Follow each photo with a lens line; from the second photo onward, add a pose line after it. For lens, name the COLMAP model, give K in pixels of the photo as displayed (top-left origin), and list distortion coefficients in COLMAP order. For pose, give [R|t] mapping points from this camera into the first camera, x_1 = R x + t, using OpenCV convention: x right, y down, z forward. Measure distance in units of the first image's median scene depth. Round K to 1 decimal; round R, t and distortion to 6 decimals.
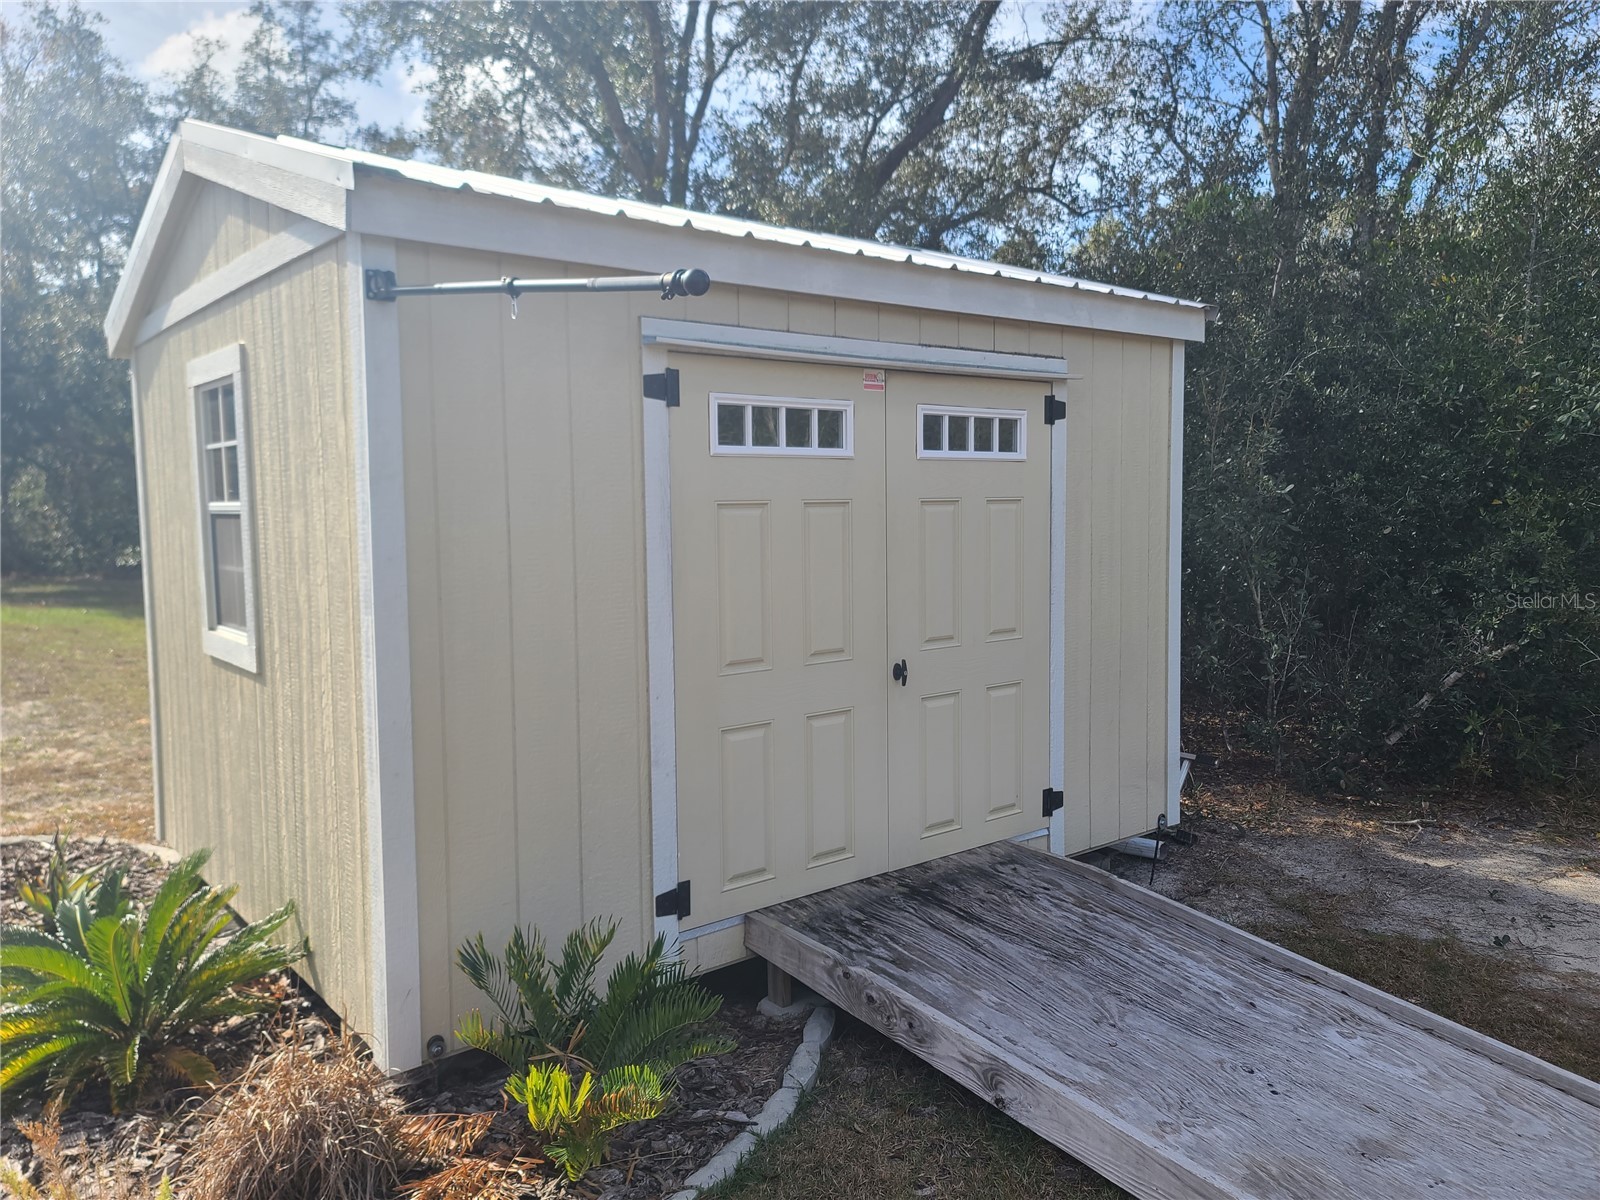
lens RADIAL K [[1169.9, 0, 795.2], [0, 1169.9, 592.2], [0, 0, 1]] dist [0.010061, -0.004202]
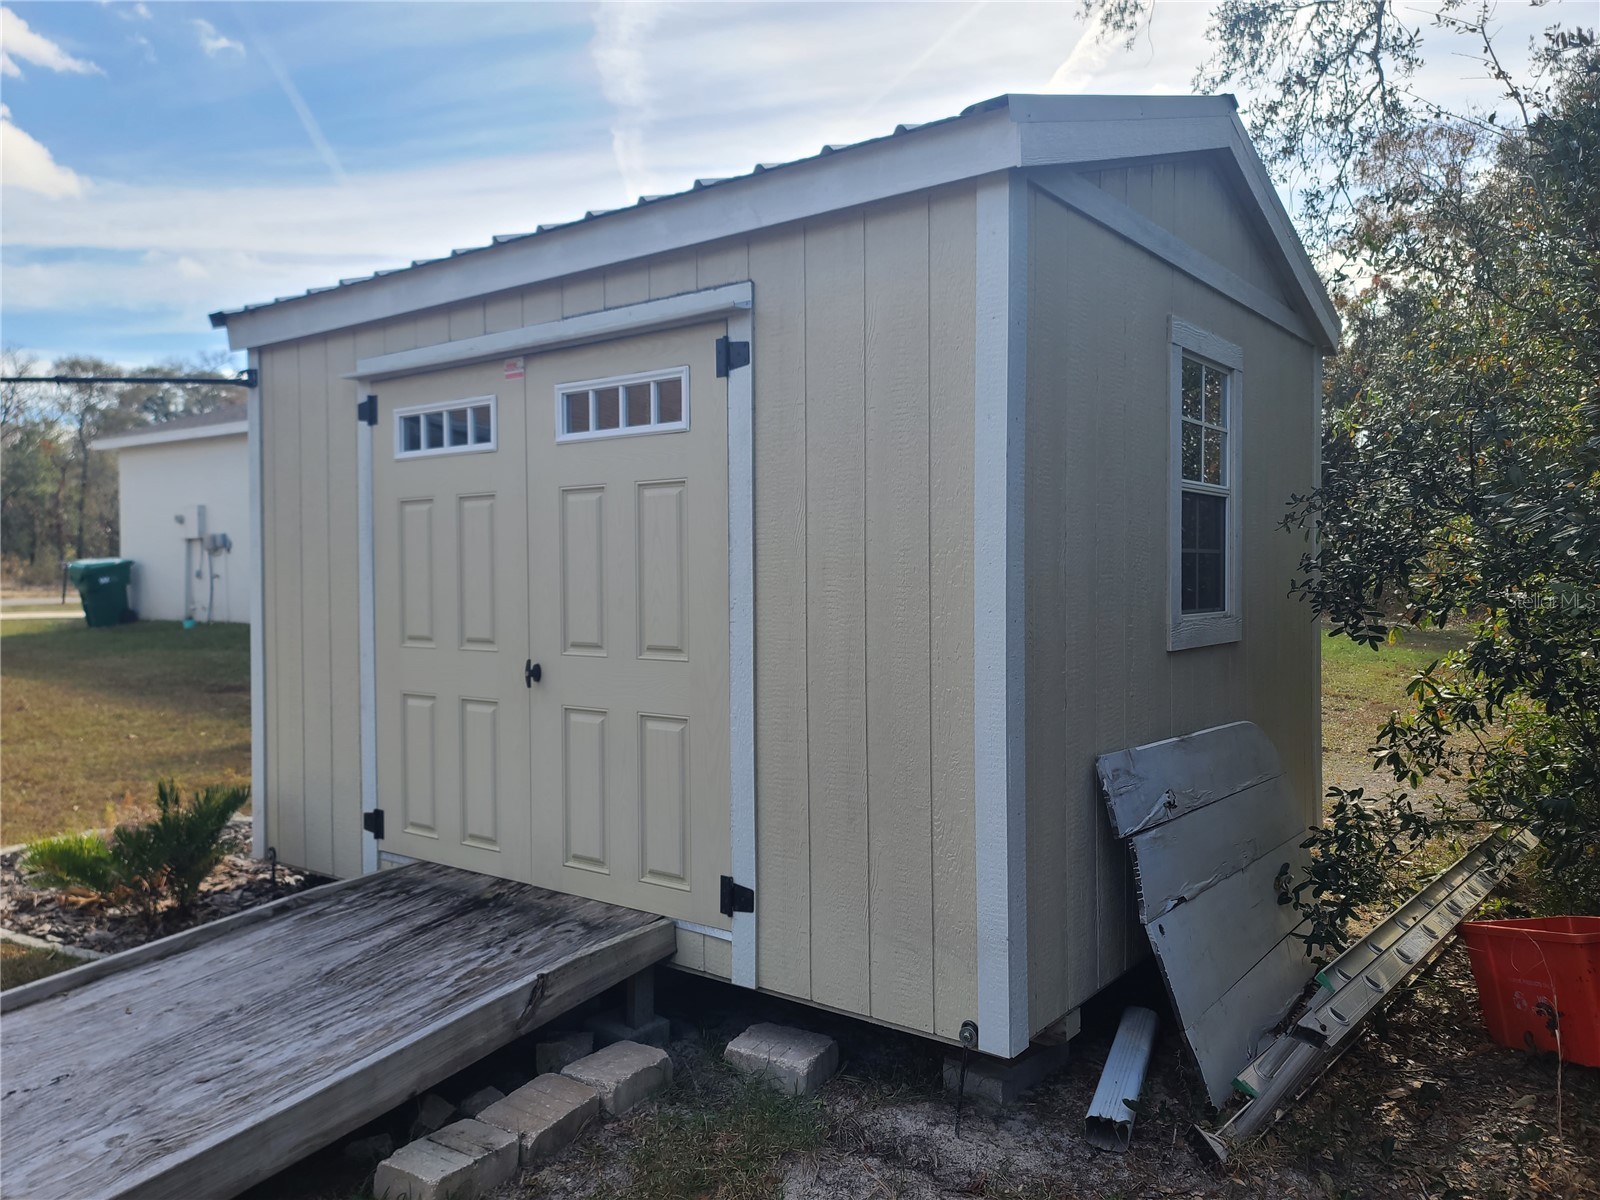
lens RADIAL K [[1169.9, 0, 795.2], [0, 1169.9, 592.2], [0, 0, 1]] dist [0.010061, -0.004202]
pose [[0.250019, 0.026627, -0.967875, 1.075477], [-0.072685, 0.997317, 0.008661, -0.019847], [0.965509, 0.068185, 0.251283, 0.986754]]
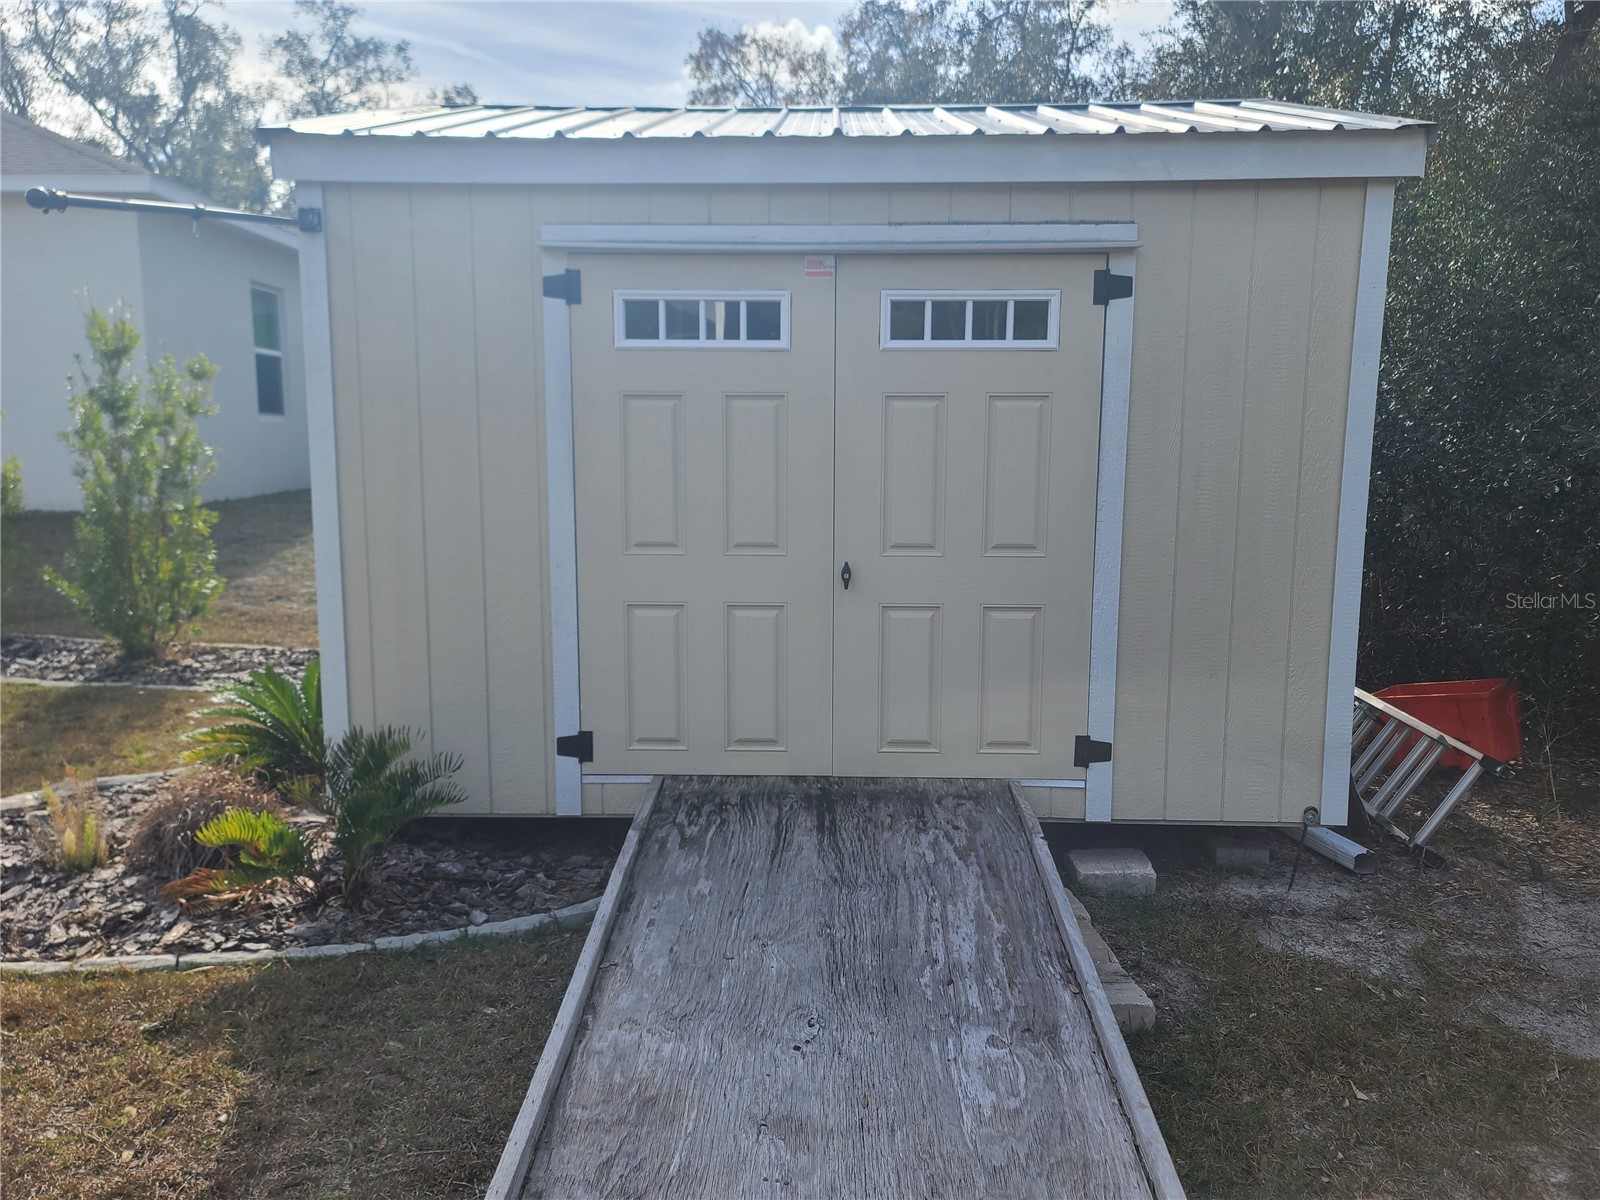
lens RADIAL K [[1186.5, 0, 800.0], [0, 1186.5, 600.0], [0, 0, 1]] dist [0.043802, -0.042502]
pose [[0.764623, 0.109639, -0.635083, 0.701354], [-0.063960, 0.993468, 0.094505, -0.000717], [0.641296, -0.031641, 0.766641, 0.229778]]
